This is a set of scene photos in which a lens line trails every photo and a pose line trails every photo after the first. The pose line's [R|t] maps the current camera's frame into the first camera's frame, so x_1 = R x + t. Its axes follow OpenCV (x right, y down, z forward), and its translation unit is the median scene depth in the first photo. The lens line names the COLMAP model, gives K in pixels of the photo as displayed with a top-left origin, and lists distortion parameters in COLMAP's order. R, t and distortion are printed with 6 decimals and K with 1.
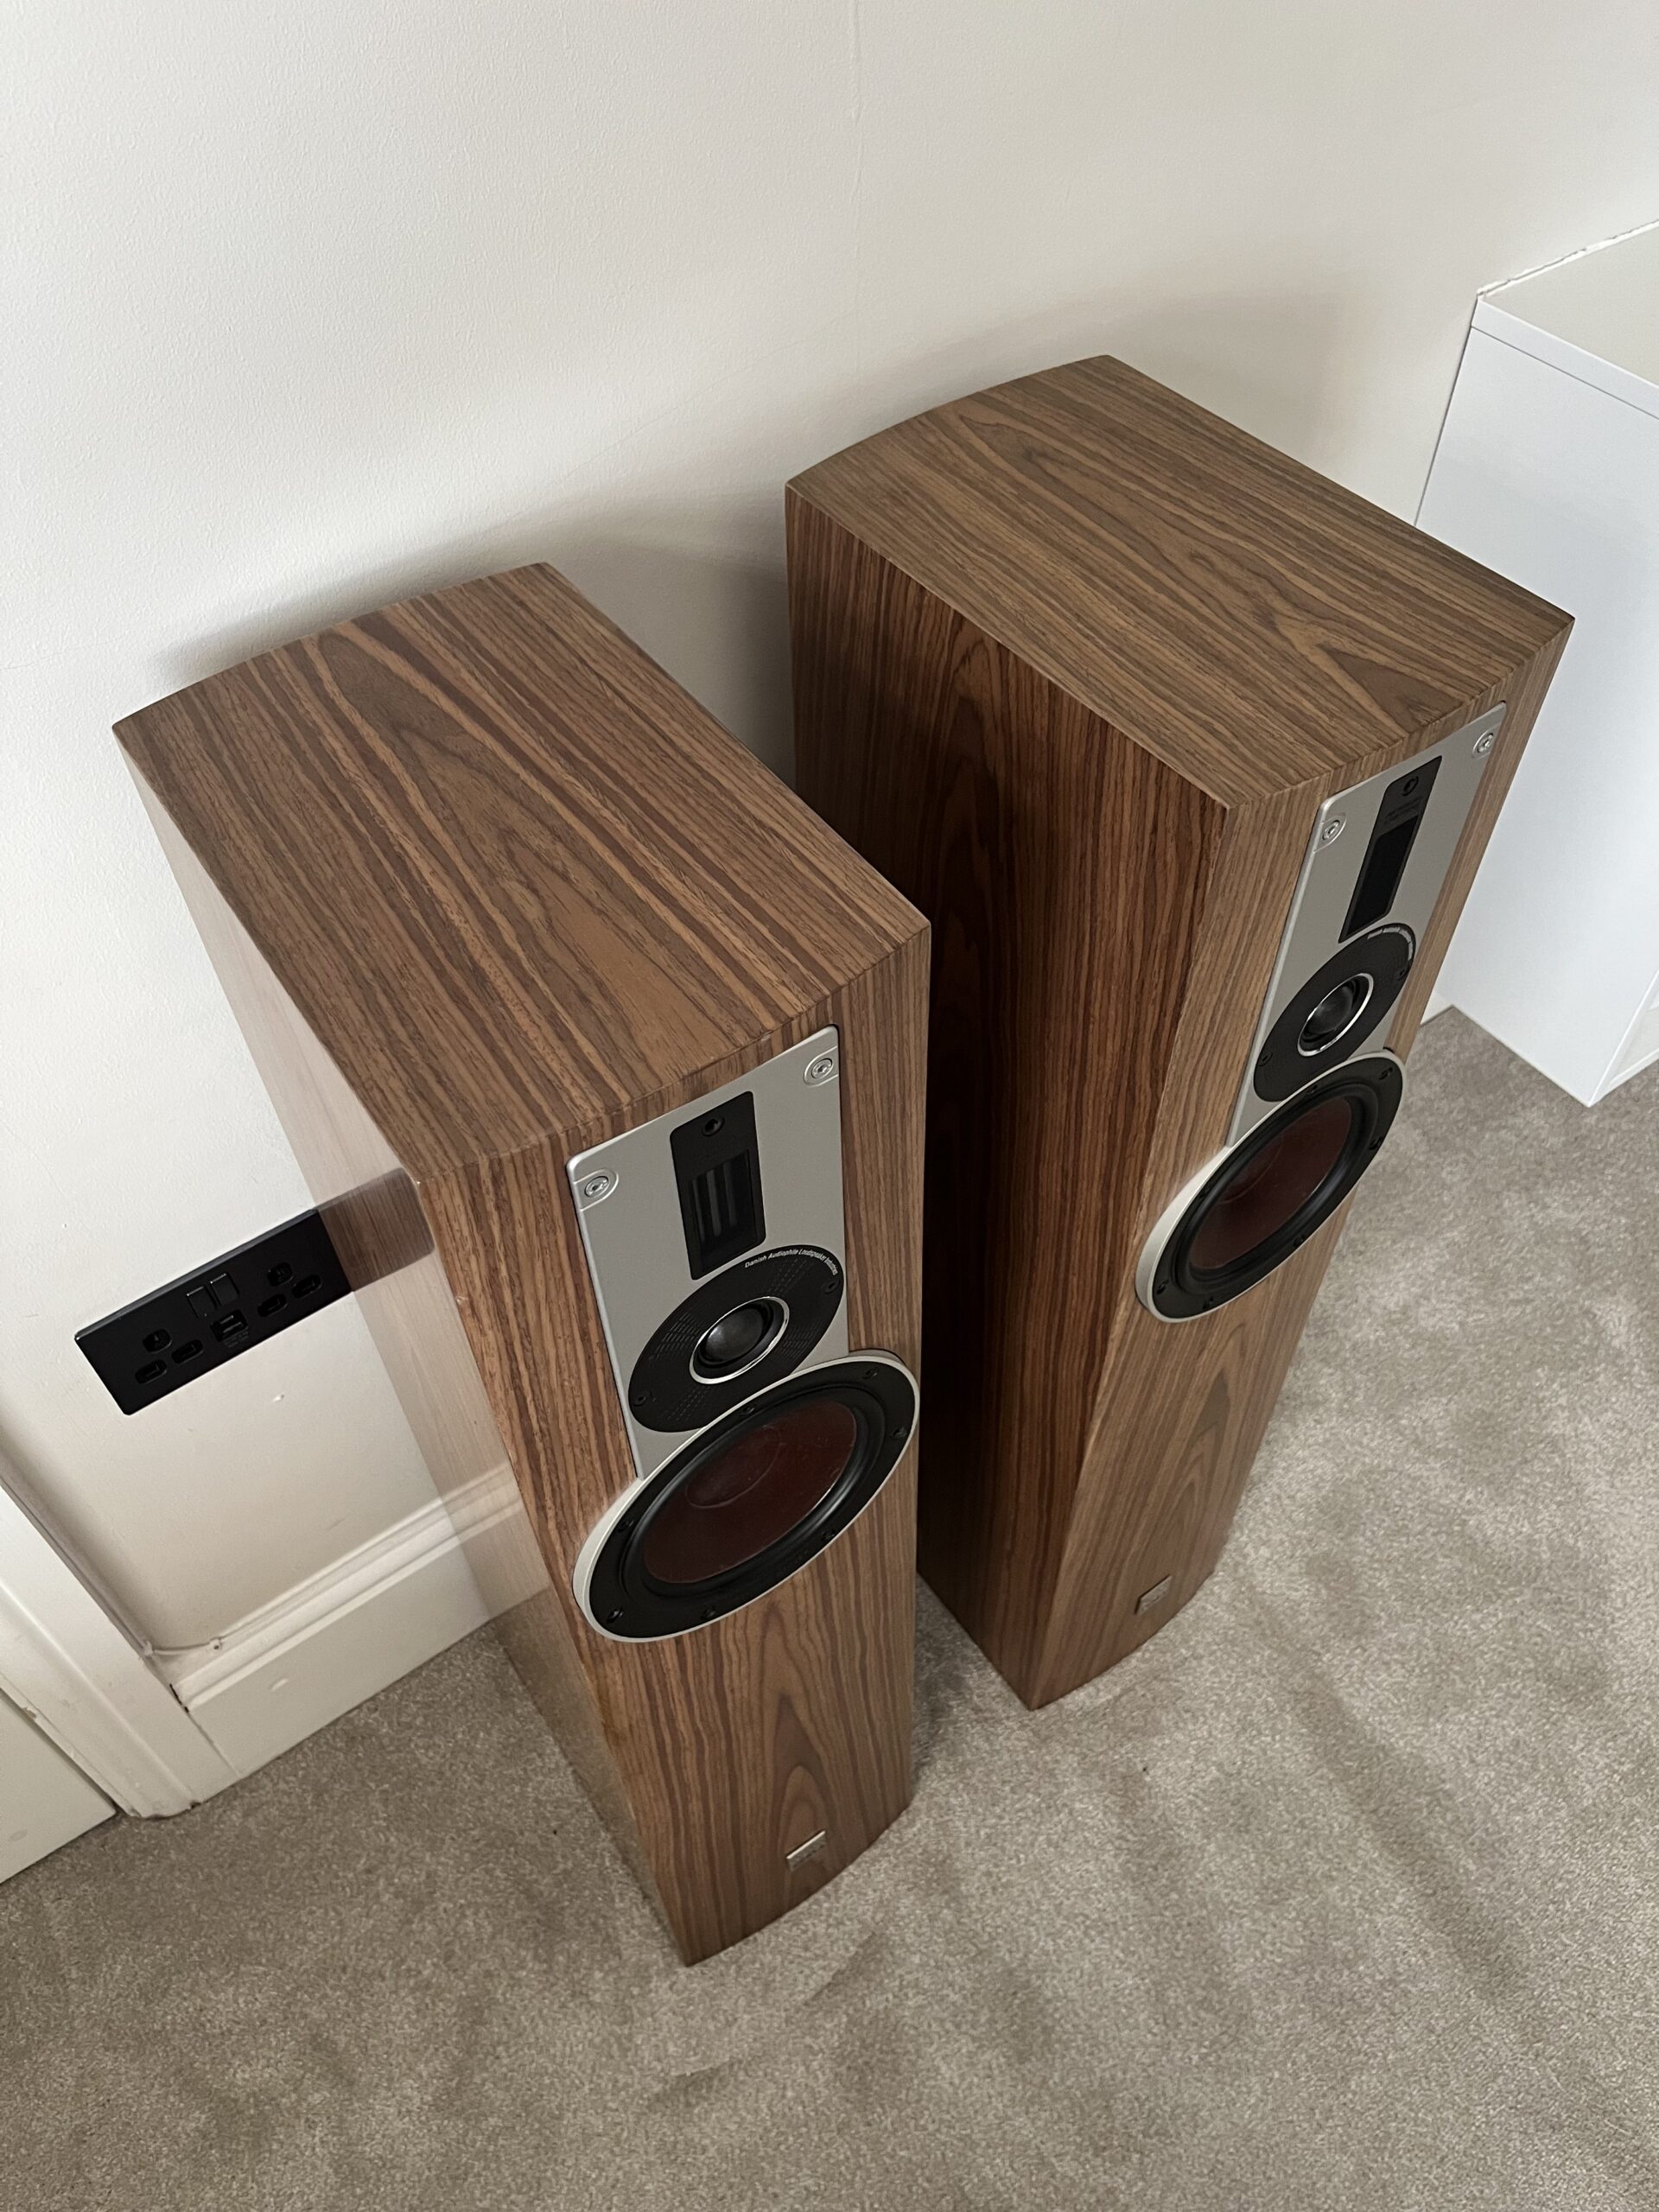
lens RADIAL K [[1693.8, 0, 822.3], [0, 1693.8, 1112.5], [0, 0, 1]] dist [0.054846, -0.071372]
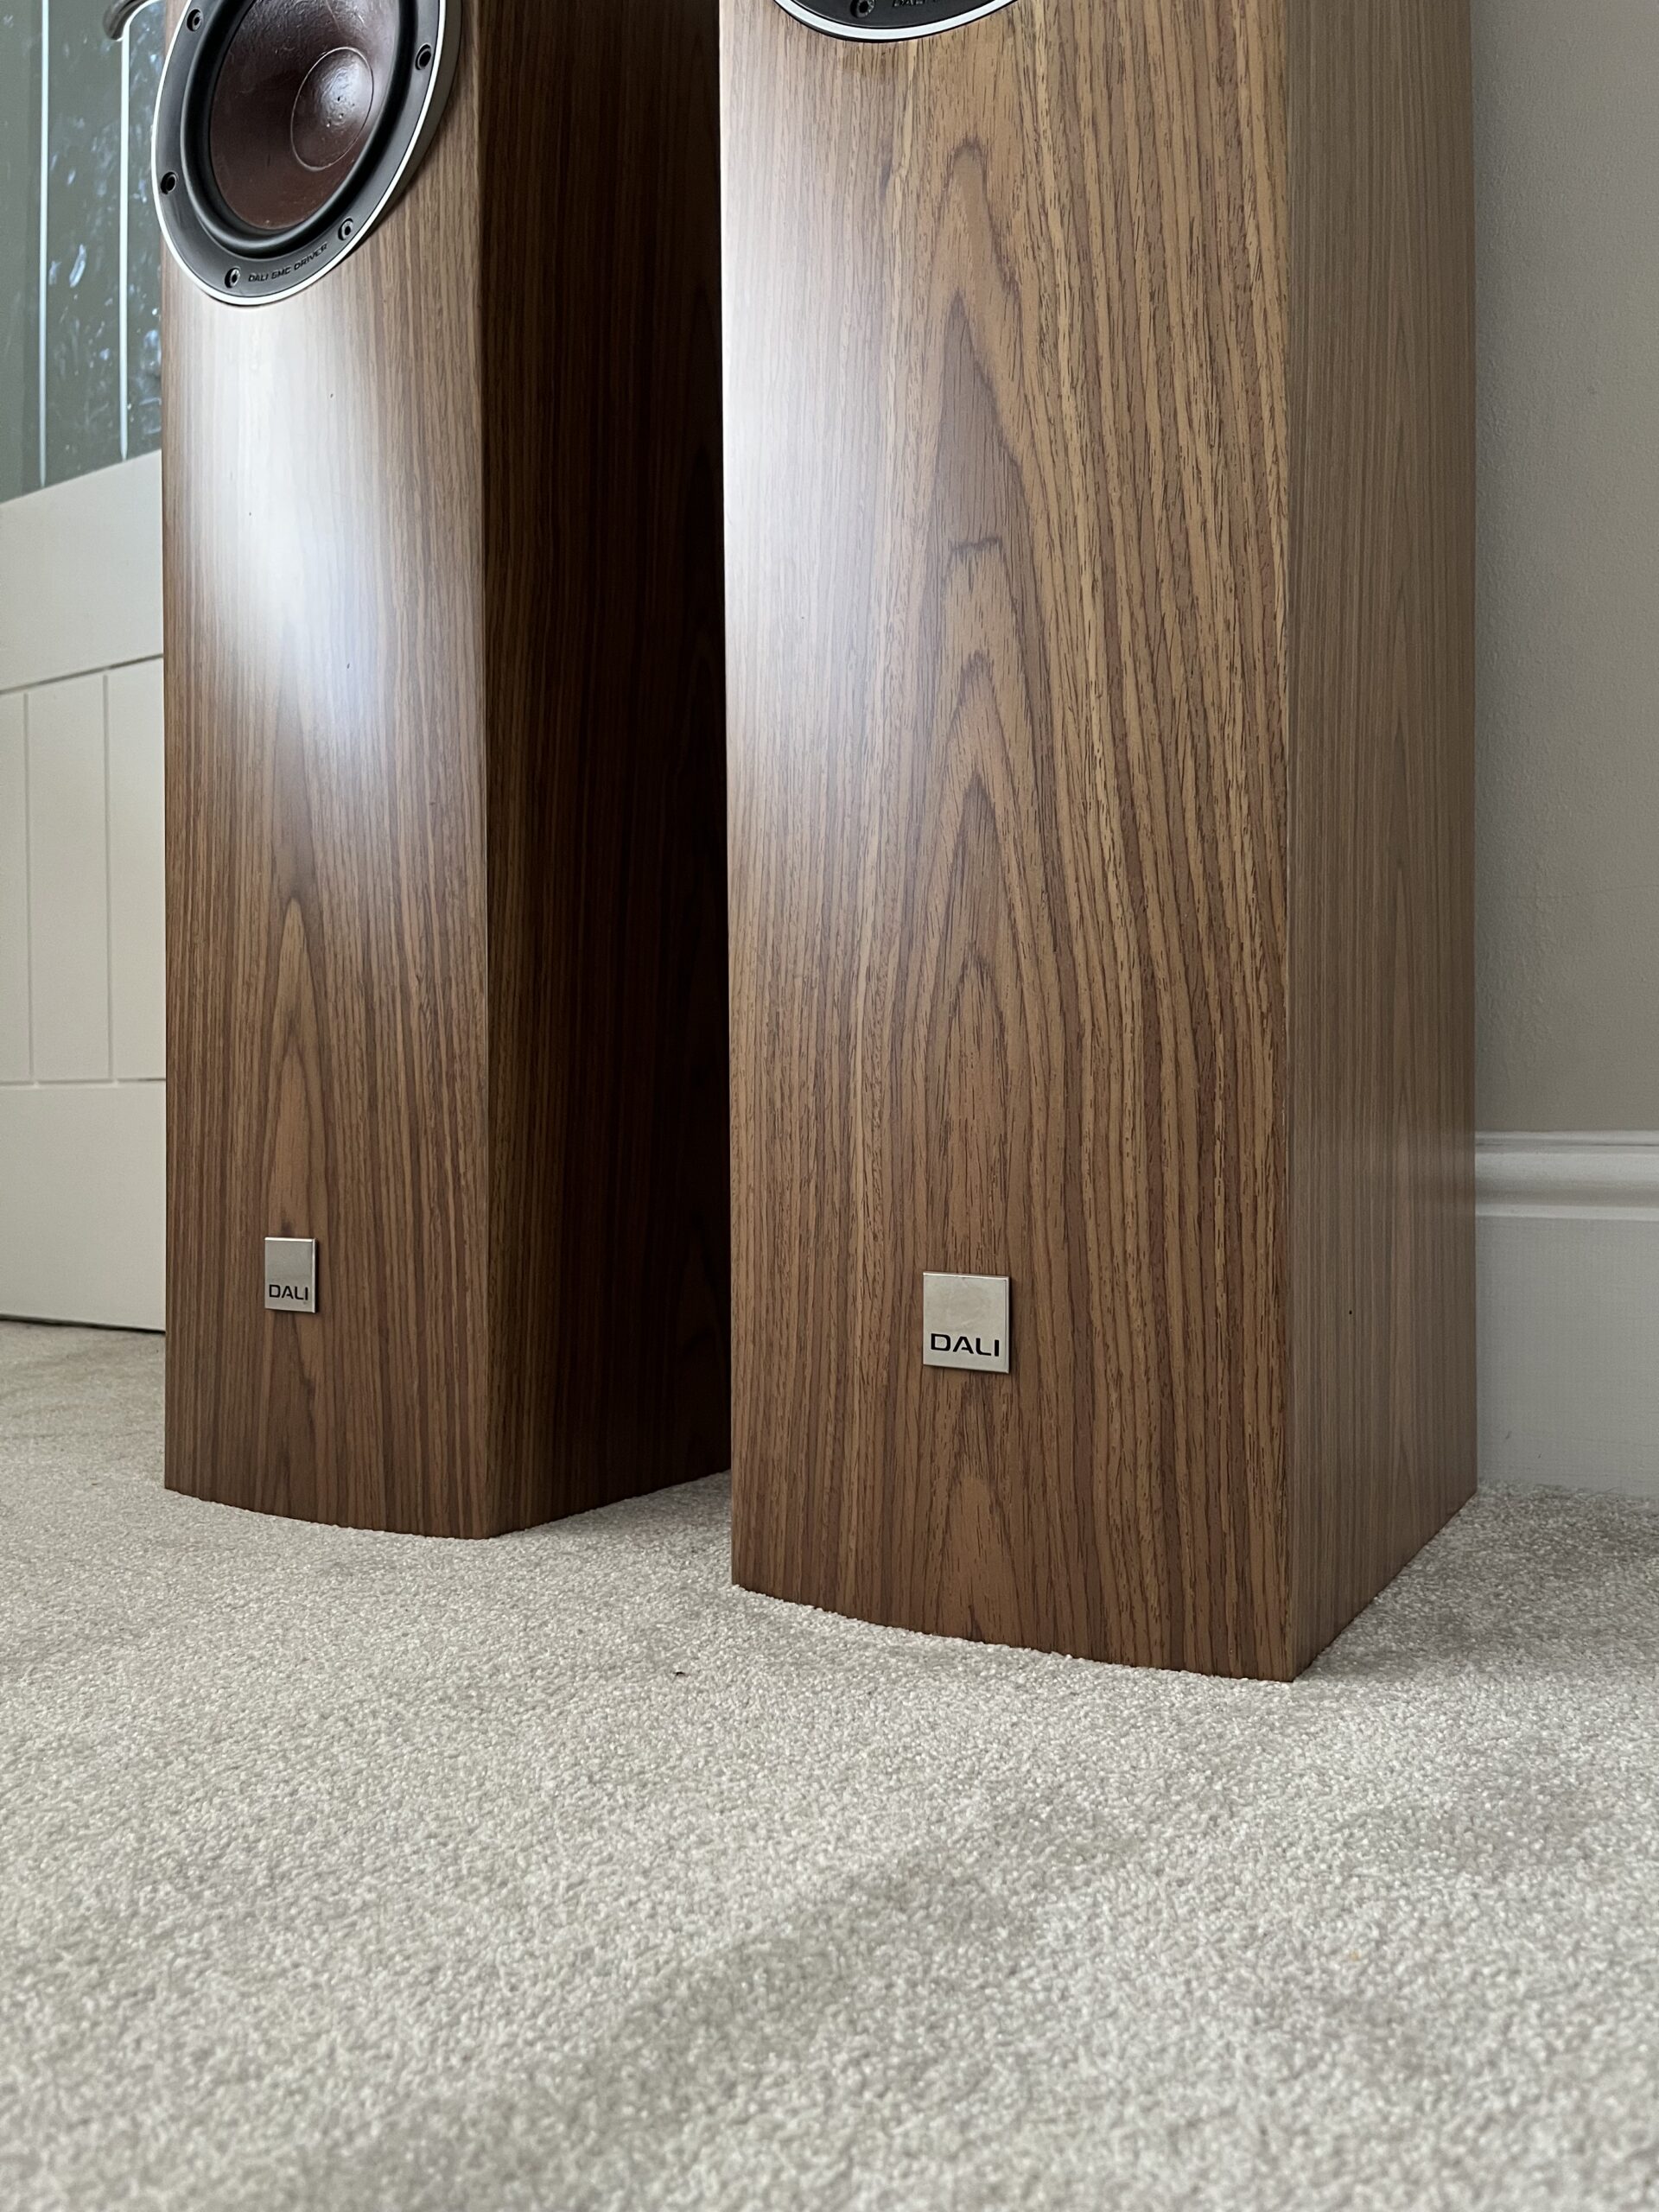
lens RADIAL K [[1693.8, 0, 823.9], [0, 1693.8, 1114.0], [0, 0, 1]] dist [0.054846, -0.071372]
pose [[0.385285, 0.020453, -0.922571, 0.976319], [-0.708244, 0.647449, -0.281425, 0.676211], [0.591562, 0.761834, 0.263938, 1.421494]]
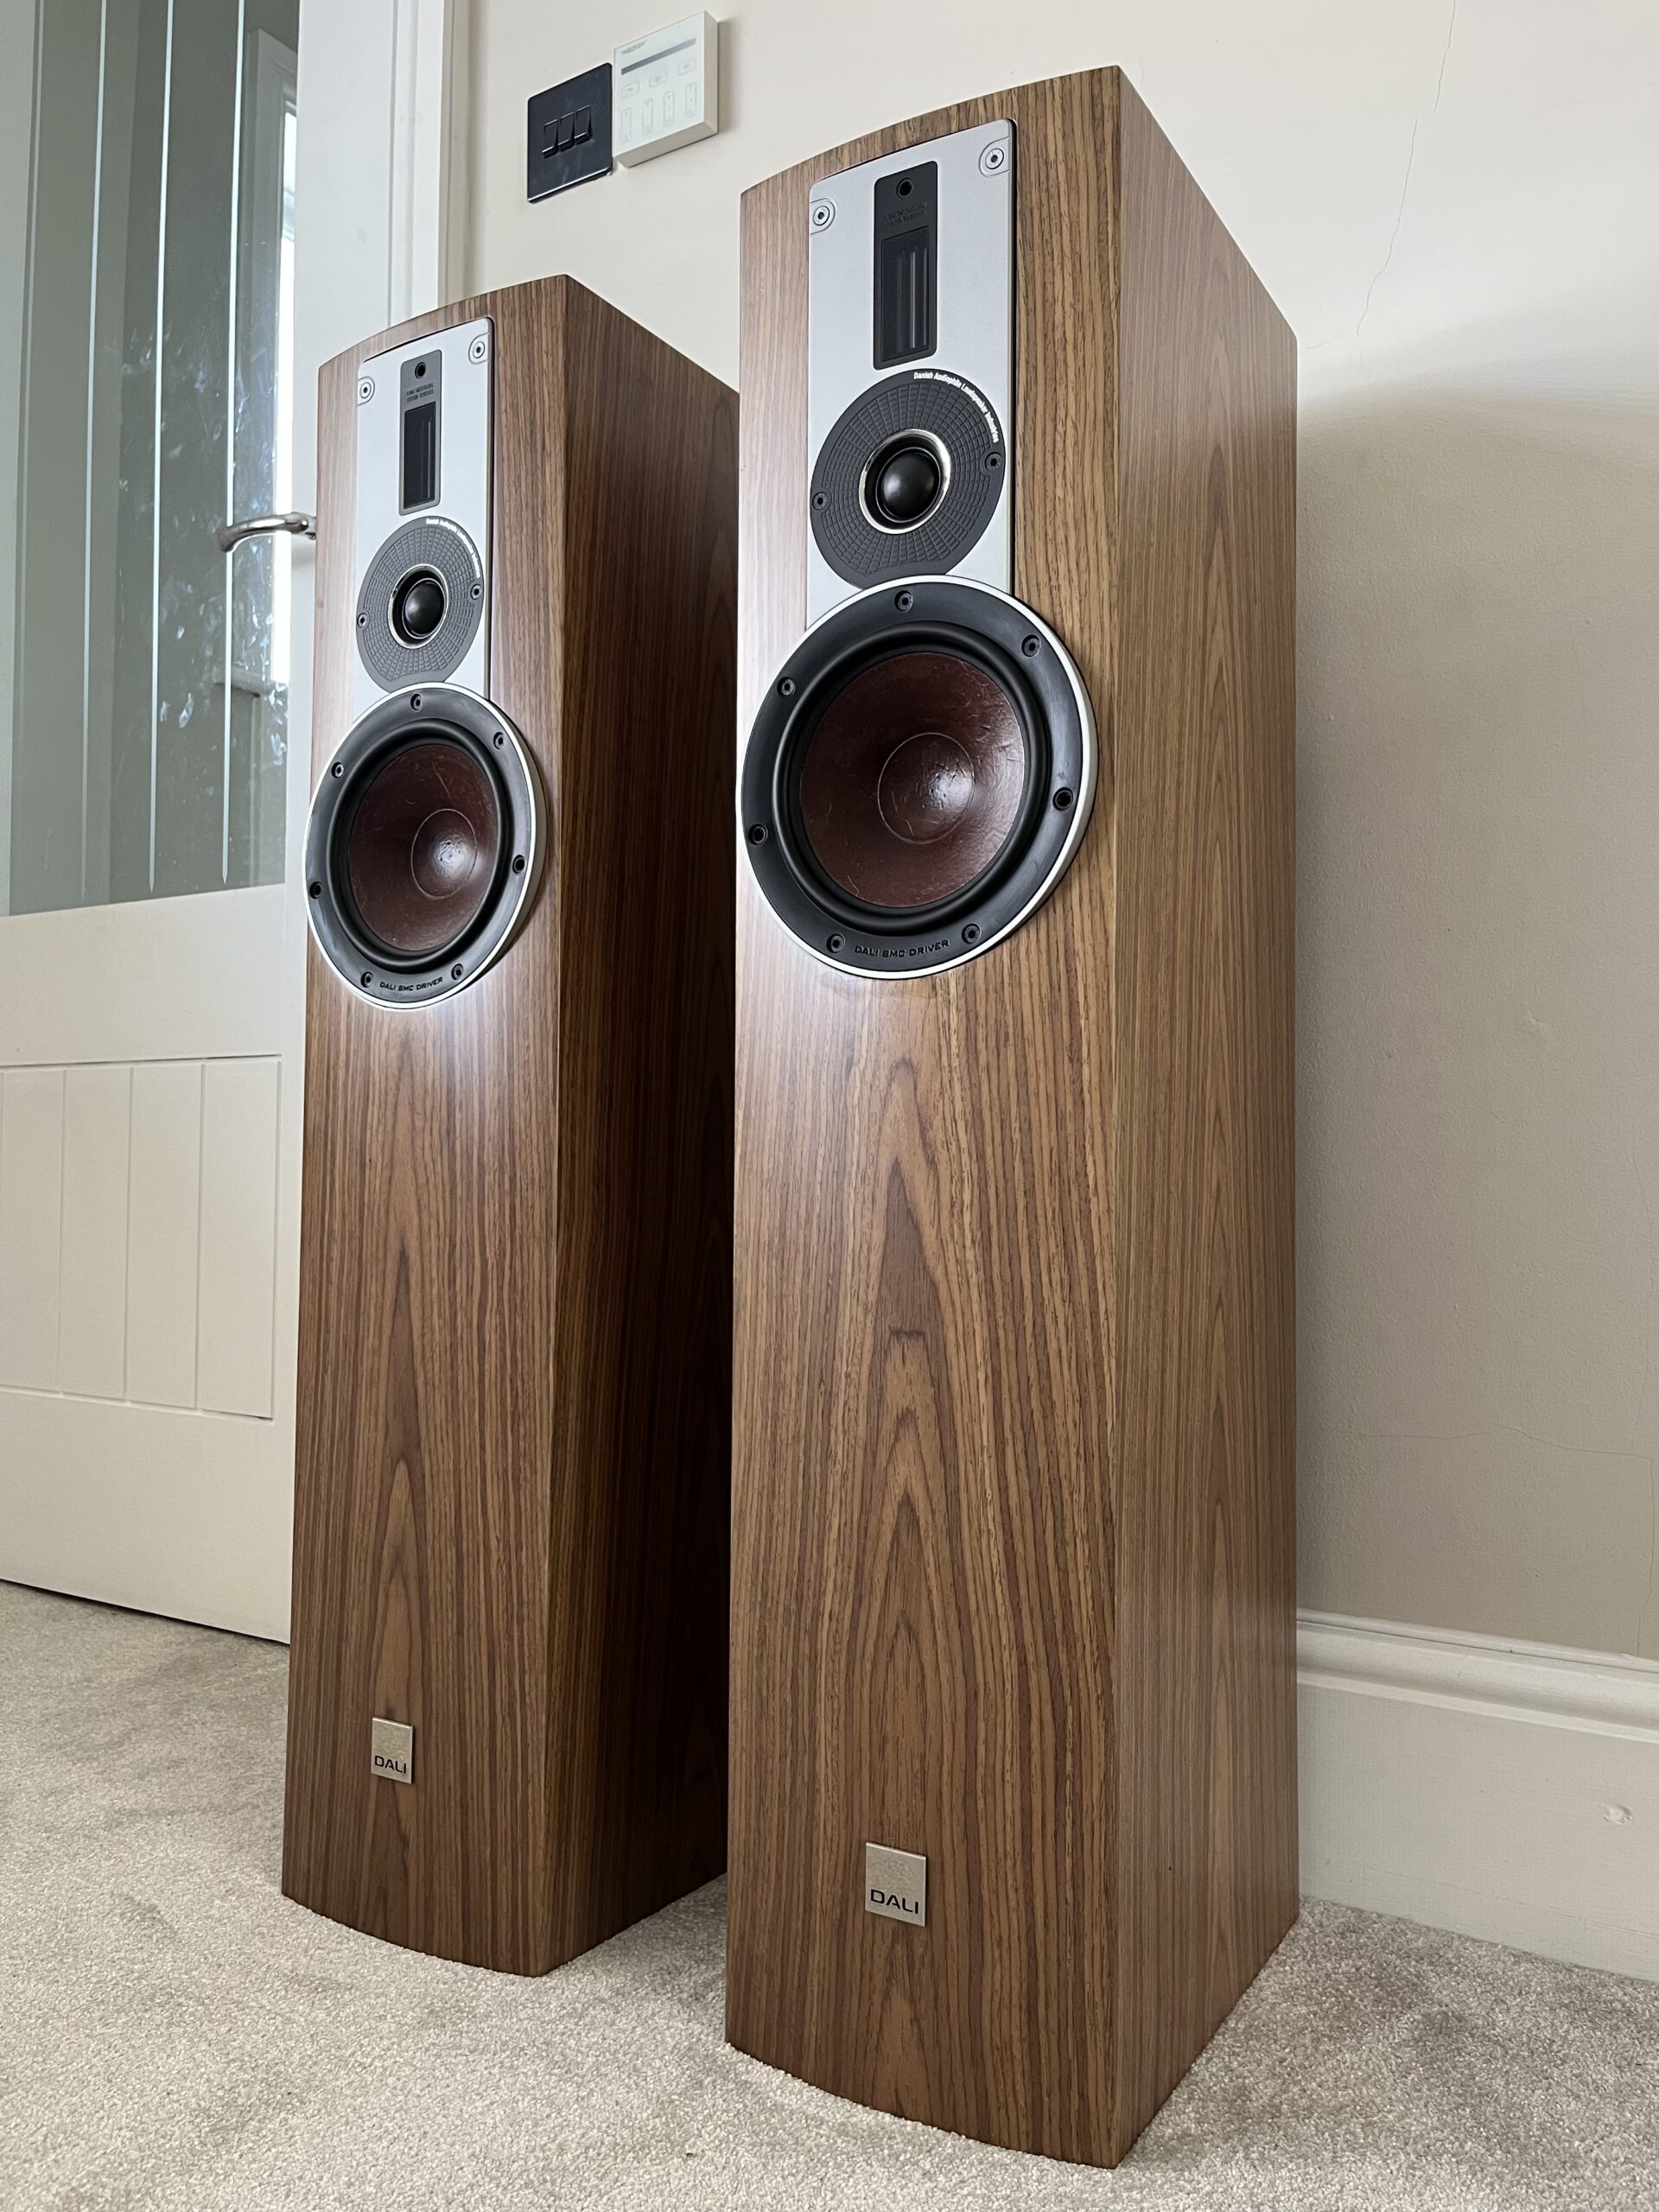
lens RADIAL K [[1693.8, 0, 825.4], [0, 1693.8, 1107.1], [0, 0, 1]] dist [0.054846, -0.071372]
pose [[0.390547, -0.010159, -0.920527, 1.267503], [-0.715255, 0.626165, -0.310368, 0.543315], [0.579555, 0.779624, 0.237280, 1.083559]]
